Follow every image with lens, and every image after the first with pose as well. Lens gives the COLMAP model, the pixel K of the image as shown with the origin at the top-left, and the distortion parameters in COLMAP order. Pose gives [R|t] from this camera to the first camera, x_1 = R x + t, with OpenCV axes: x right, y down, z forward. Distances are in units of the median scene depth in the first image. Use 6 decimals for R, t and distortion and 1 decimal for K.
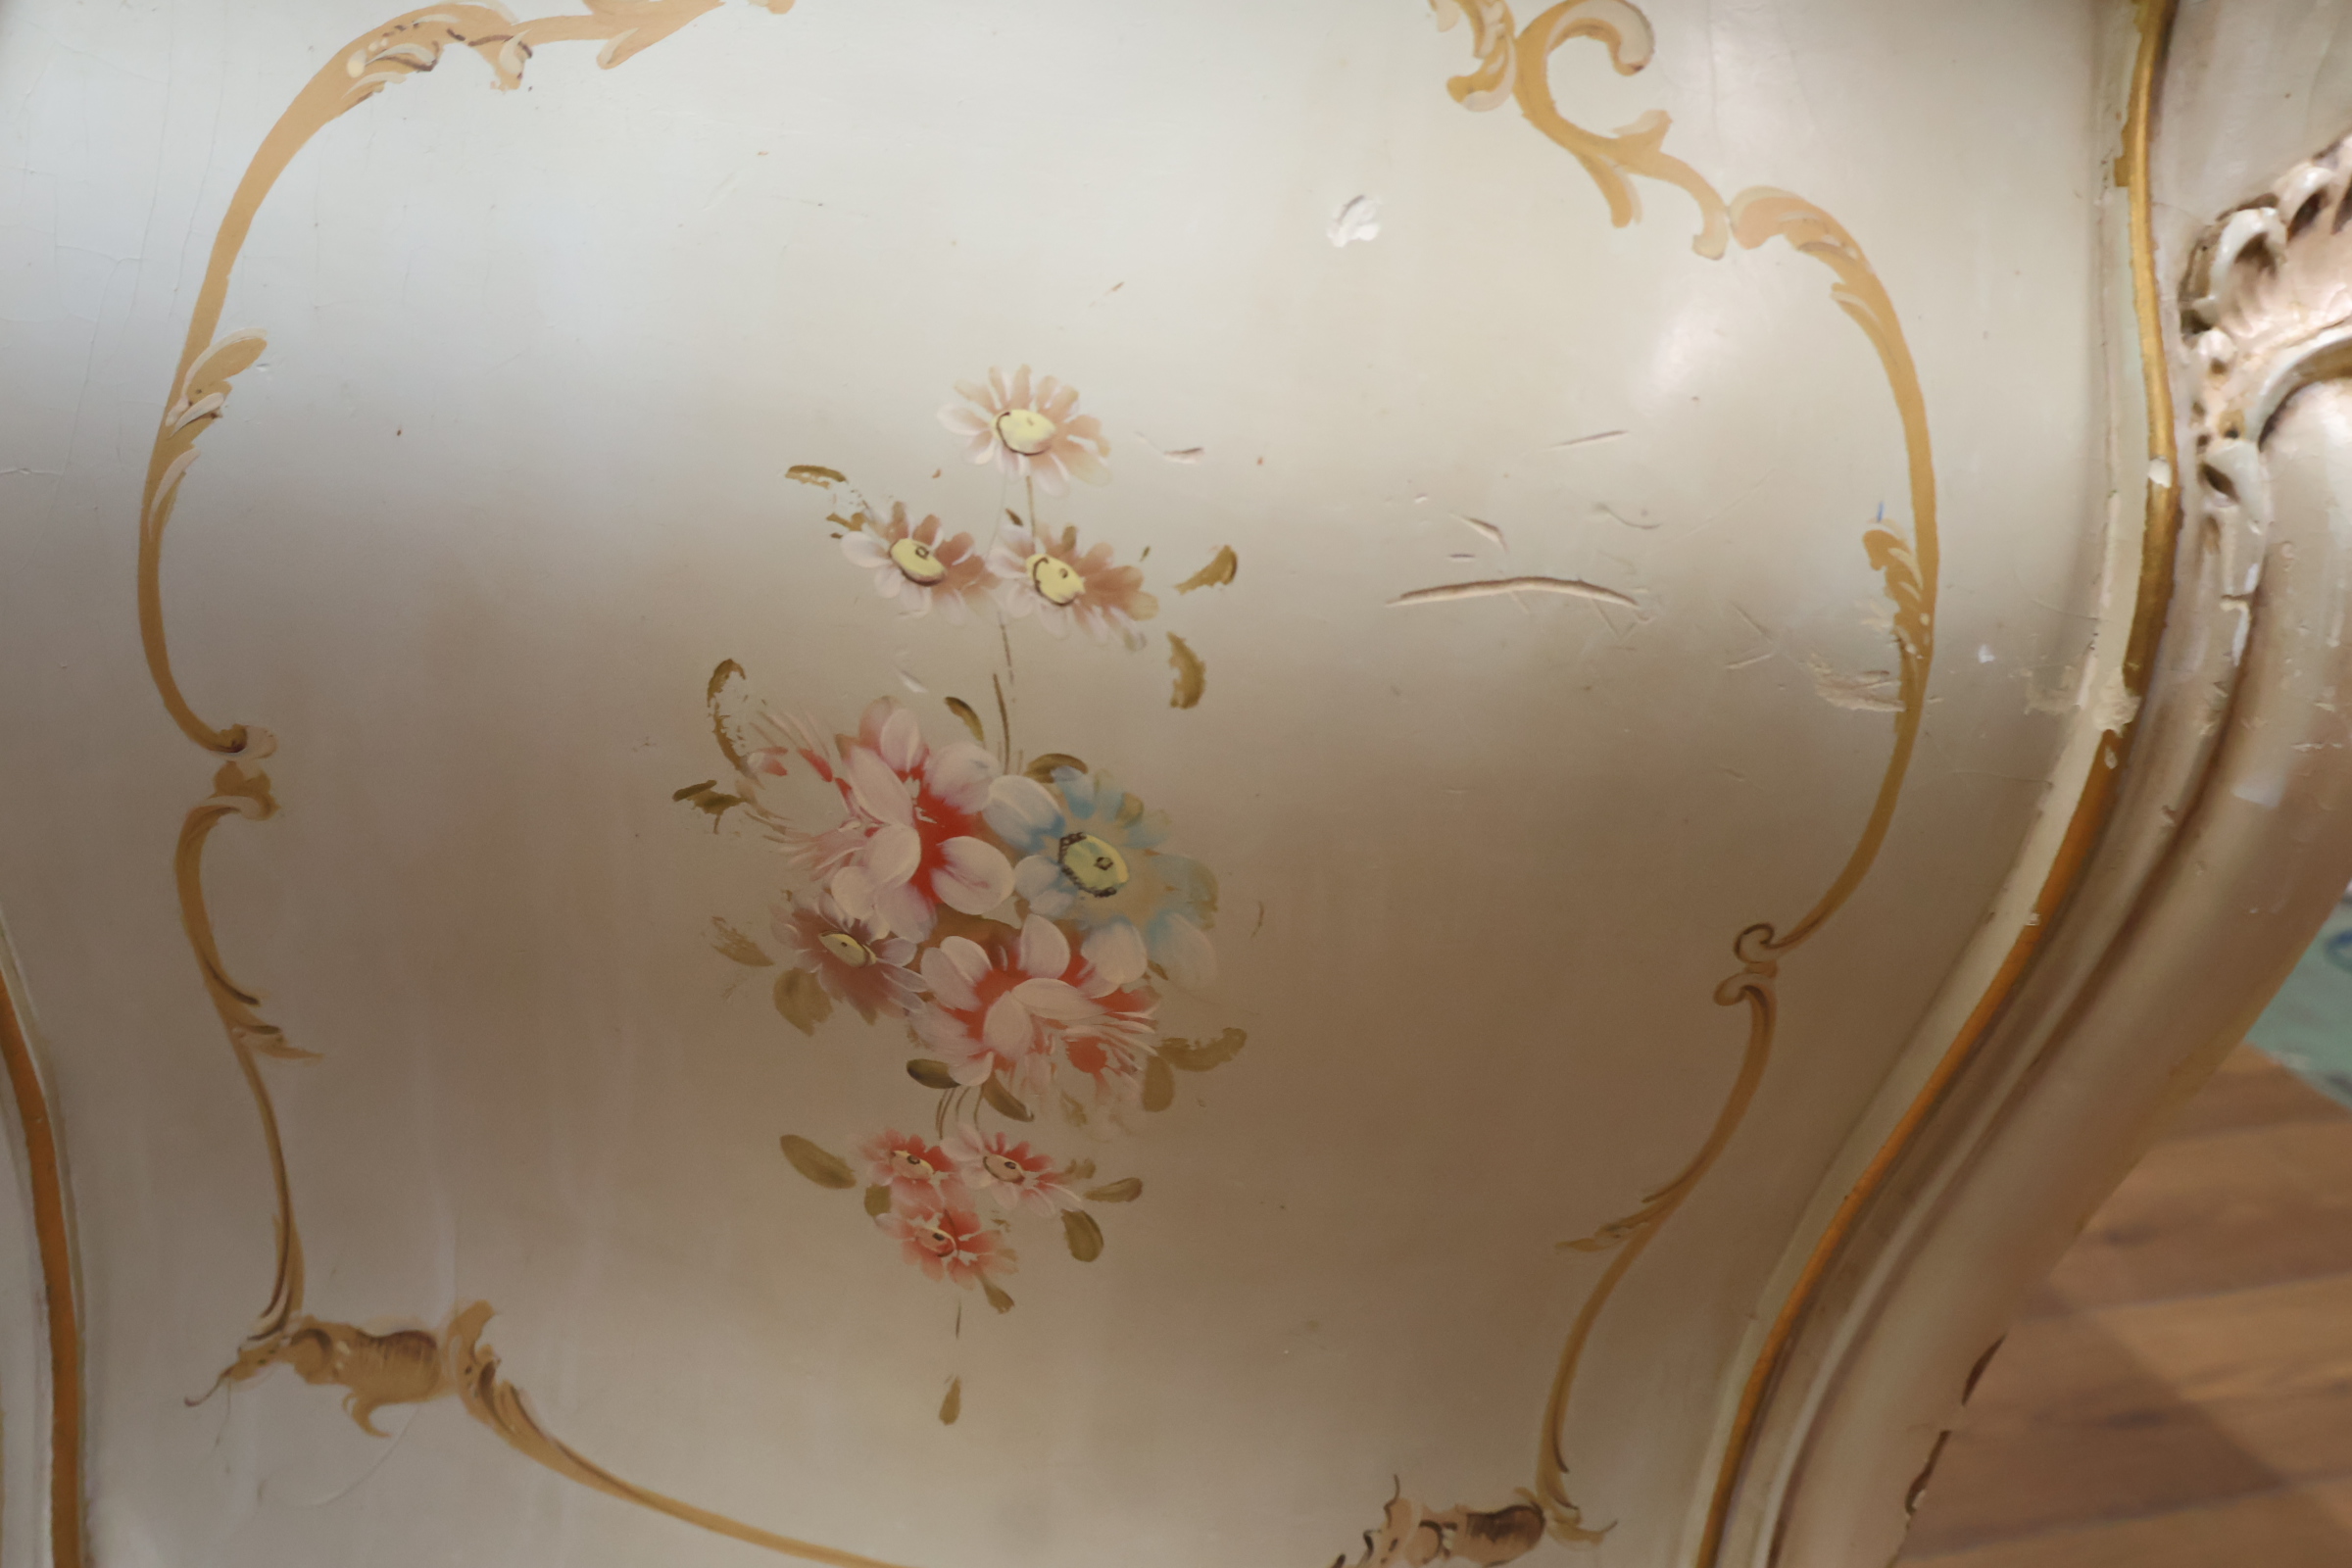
lens RADIAL K [[2601.2, 0, 1184.2], [0, 2601.2, 783.4], [0, 0, 1]] dist [0.005399, -0.011476]
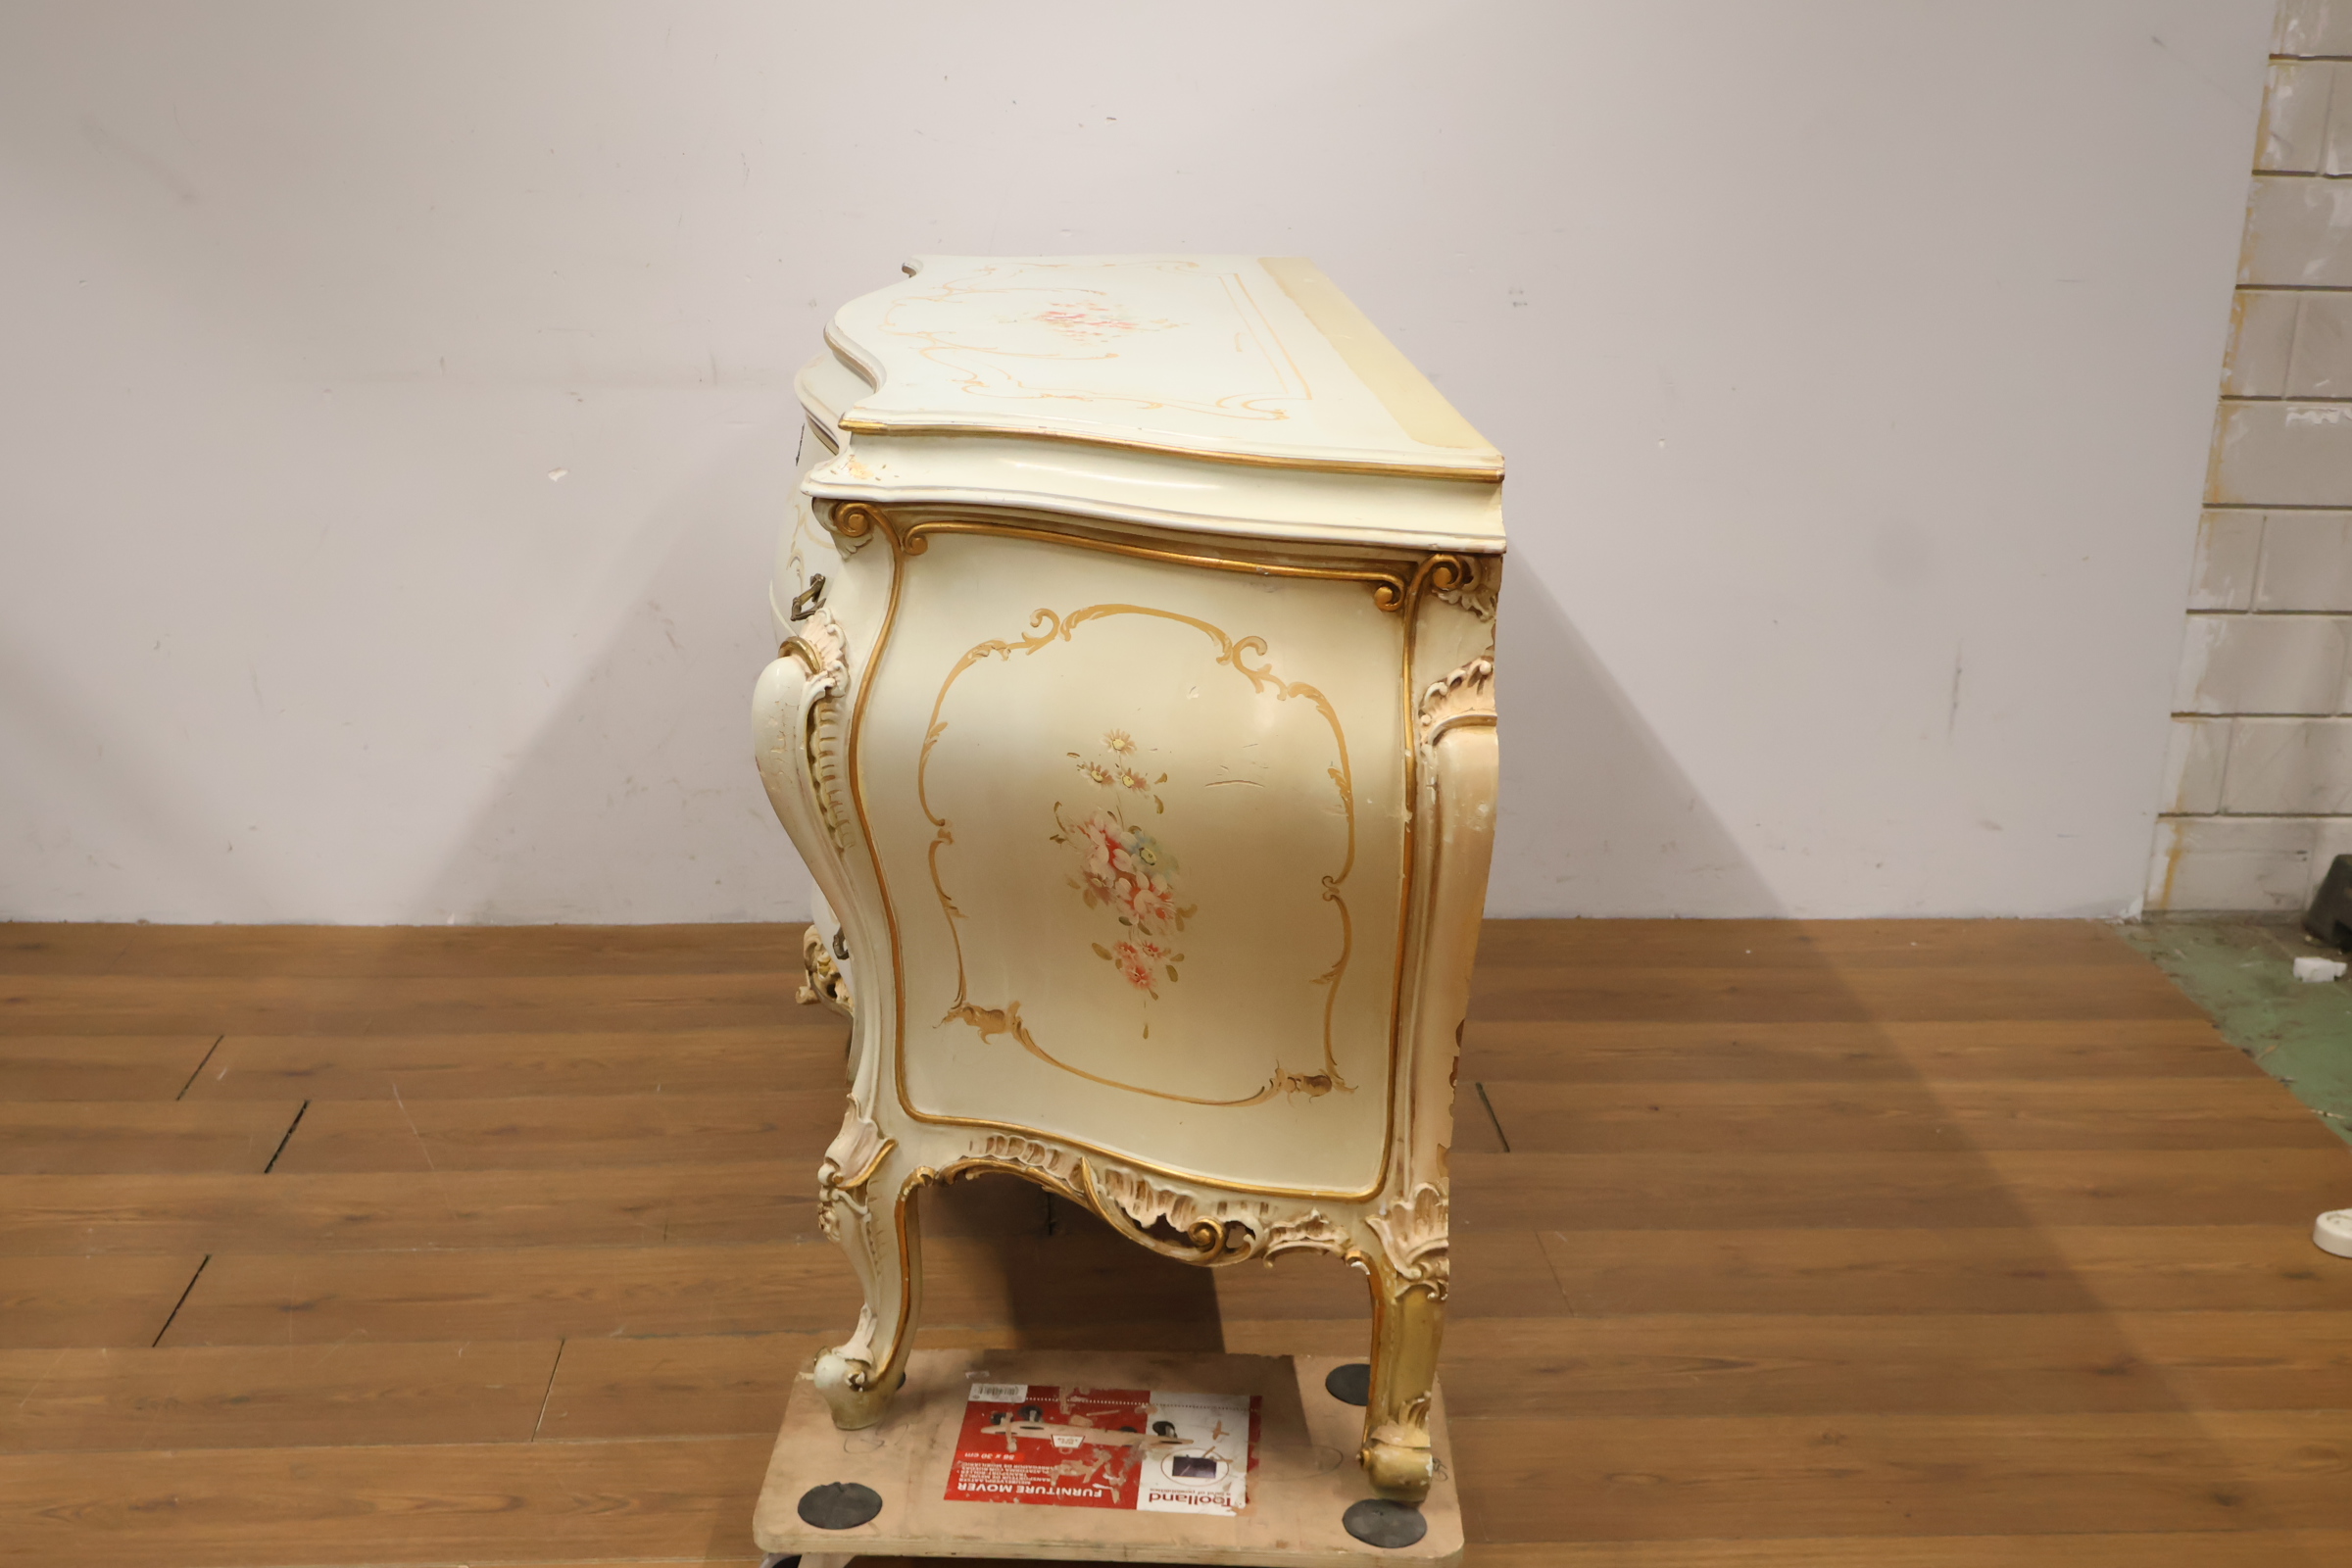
lens RADIAL K [[2696.5, 0, 1164.2], [0, 2696.5, 791.5], [0, 0, 1]] dist [-0.004373, 0.003630]
pose [[0.942960, 0.001348, -0.332904, 1.258129], [-0.025742, 0.997293, -0.068878, 0.201189], [0.331910, 0.073519, 0.940442, -2.614813]]
